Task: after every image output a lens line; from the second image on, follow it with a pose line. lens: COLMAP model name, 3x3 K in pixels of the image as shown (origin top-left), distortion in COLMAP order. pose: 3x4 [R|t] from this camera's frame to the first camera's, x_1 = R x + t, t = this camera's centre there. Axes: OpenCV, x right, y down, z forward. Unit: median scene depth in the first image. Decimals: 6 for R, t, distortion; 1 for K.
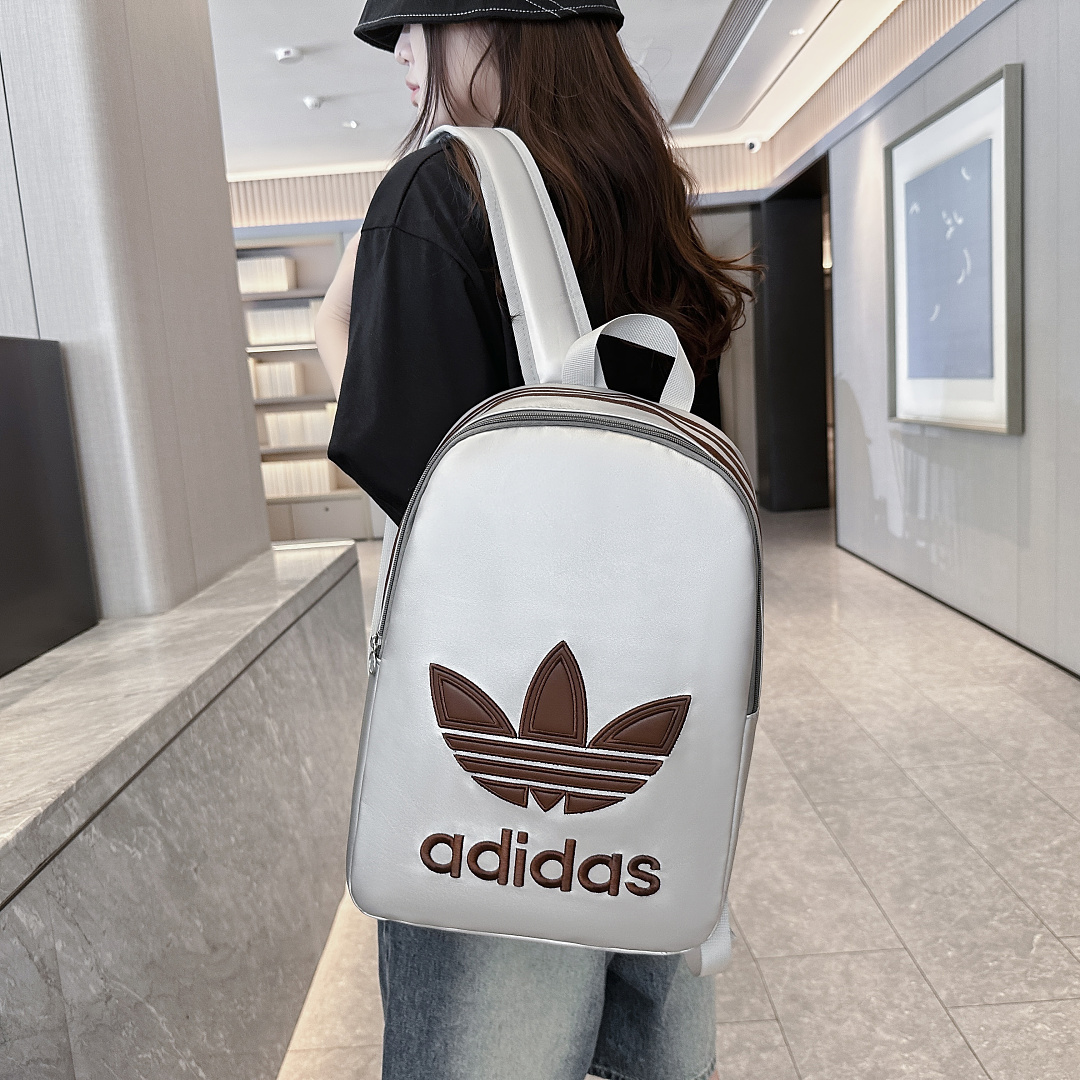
lens RADIAL K [[1017.3, 0, 536.8], [0, 1017.3, 544.7], [0, 0, 1]] dist [-0.026200, 0.000000]
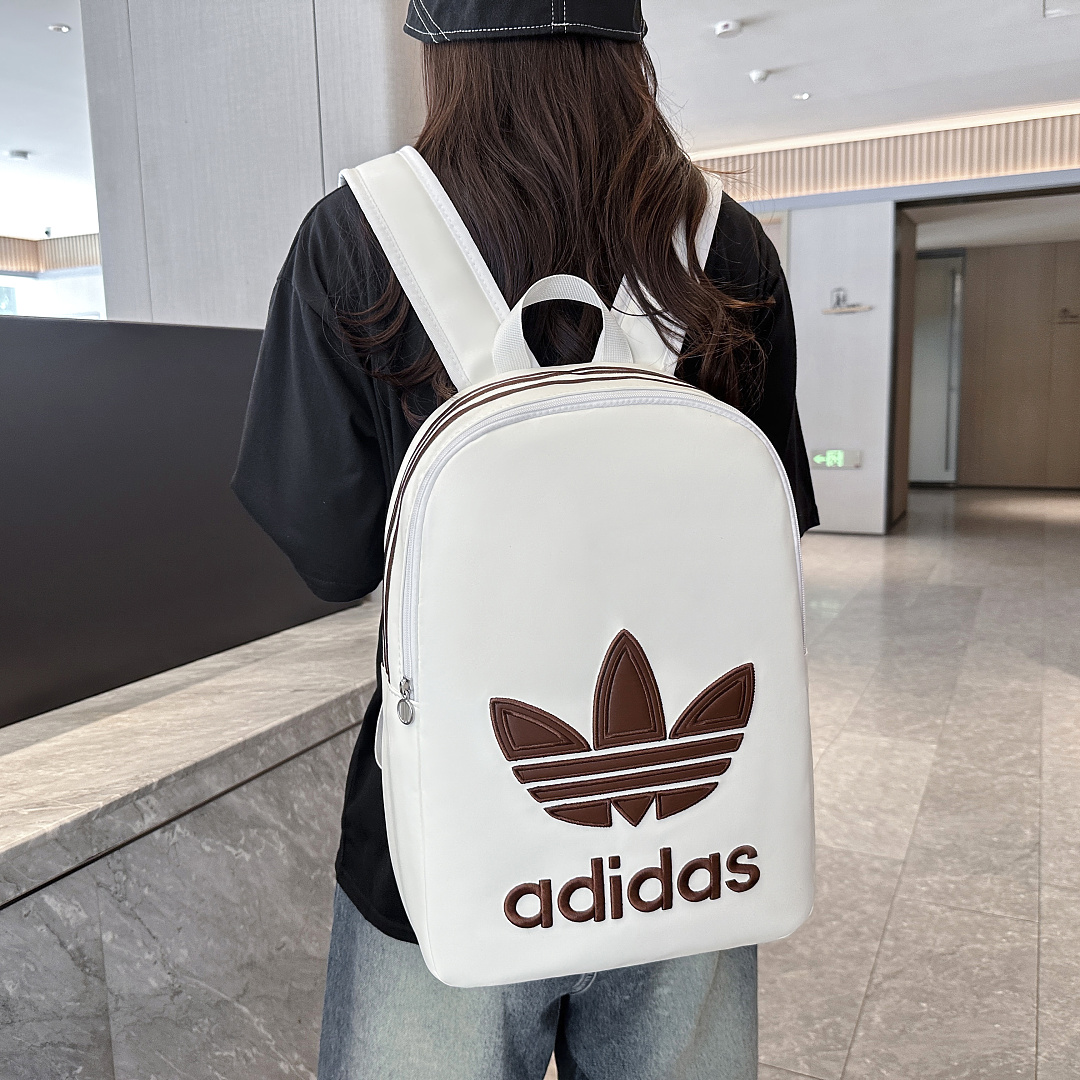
lens RADIAL K [[1017.3, 0, 537.1], [0, 1017.3, 540.8], [0, 0, 1]] dist [-0.026200, 0.000000]
pose [[0.894889, 0.112844, -0.431786, 0.156574], [-0.104761, 0.993587, 0.042546, -0.046541], [0.433818, 0.007161, 0.900972, 0.126830]]
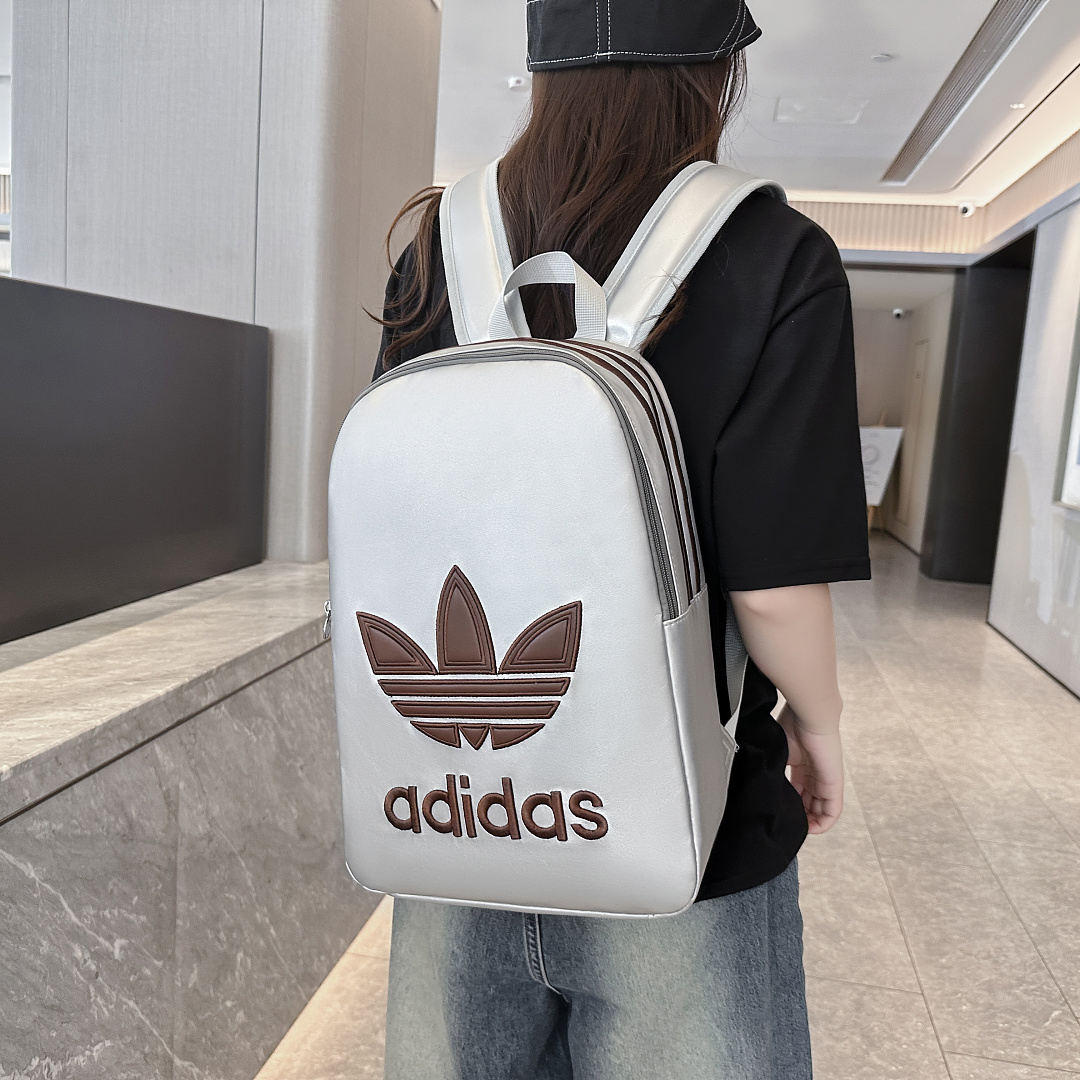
lens RADIAL K [[1017.3, 0, 536.9], [0, 1017.3, 542.5], [0, 0, 1]] dist [-0.026200, 0.000000]
pose [[0.973182, 0.161025, -0.164280, 0.071451], [-0.164296, 0.986390, -0.006427, 0.007862], [0.161009, 0.033245, 0.986393, -0.121040]]
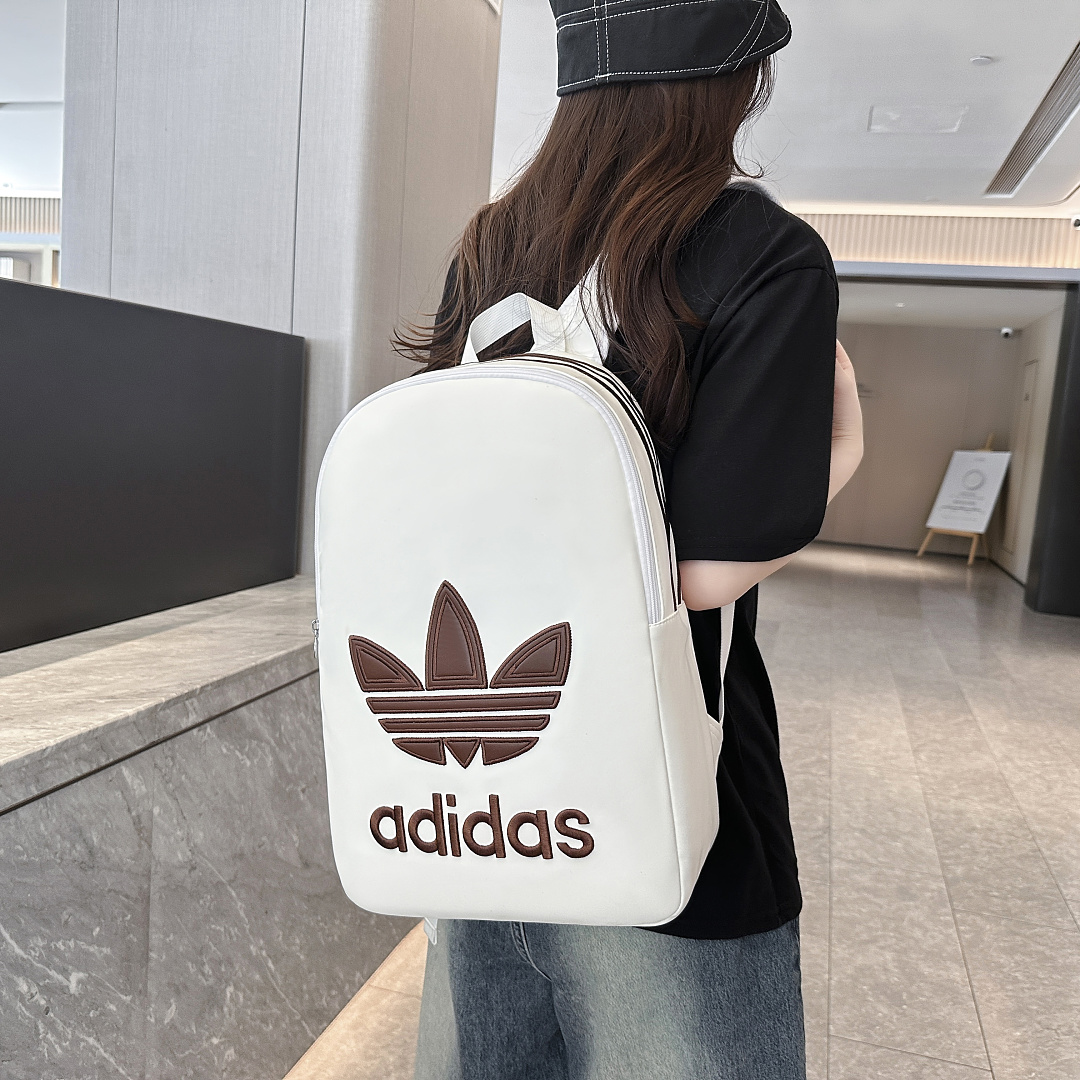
lens RADIAL K [[1017.3, 0, 533.7], [0, 1017.3, 546.4], [0, 0, 1]] dist [-0.026200, 0.000000]
pose [[0.948627, 0.176907, -0.262319, 0.119112], [-0.184897, 0.982740, -0.005887, -0.001926], [0.256750, 0.054087, 0.964963, -0.054891]]
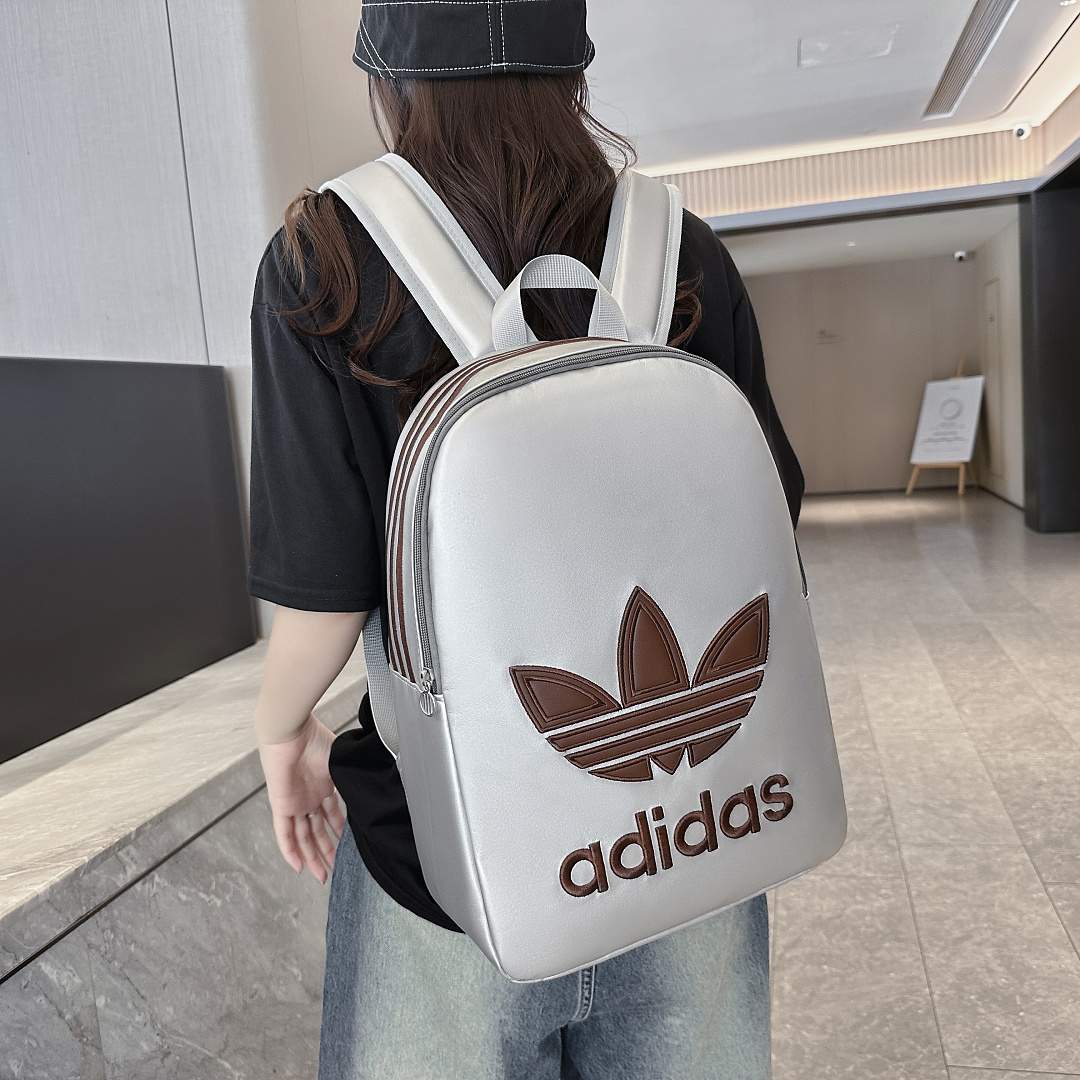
lens RADIAL K [[1017.3, 0, 545.0], [0, 1017.3, 537.1], [0, 0, 1]] dist [-0.026200, 0.000000]
pose [[0.971178, 0.026003, -0.236932, 0.076135], [-0.029392, 0.999510, -0.010781, -0.023780], [0.236535, 0.017434, 0.971467, 0.077124]]
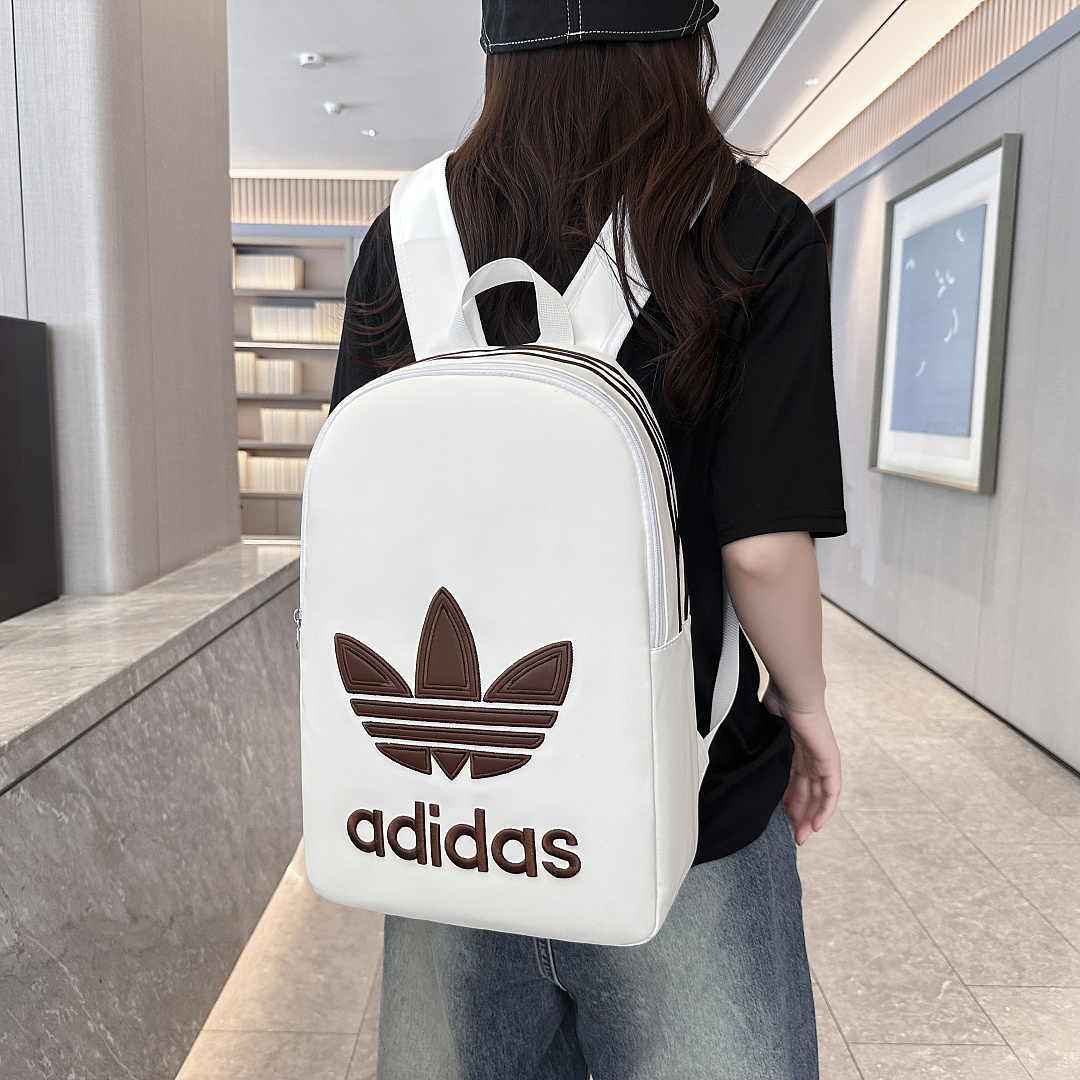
lens RADIAL K [[1017.3, 0, 531.5], [0, 1017.3, 549.0], [0, 0, 1]] dist [-0.026200, 0.000000]
pose [[0.996163, 0.087431, 0.003913, 0.034397], [-0.087369, 0.996080, -0.013855, 0.000230], [-0.005109, 0.013460, 0.999896, -0.030389]]
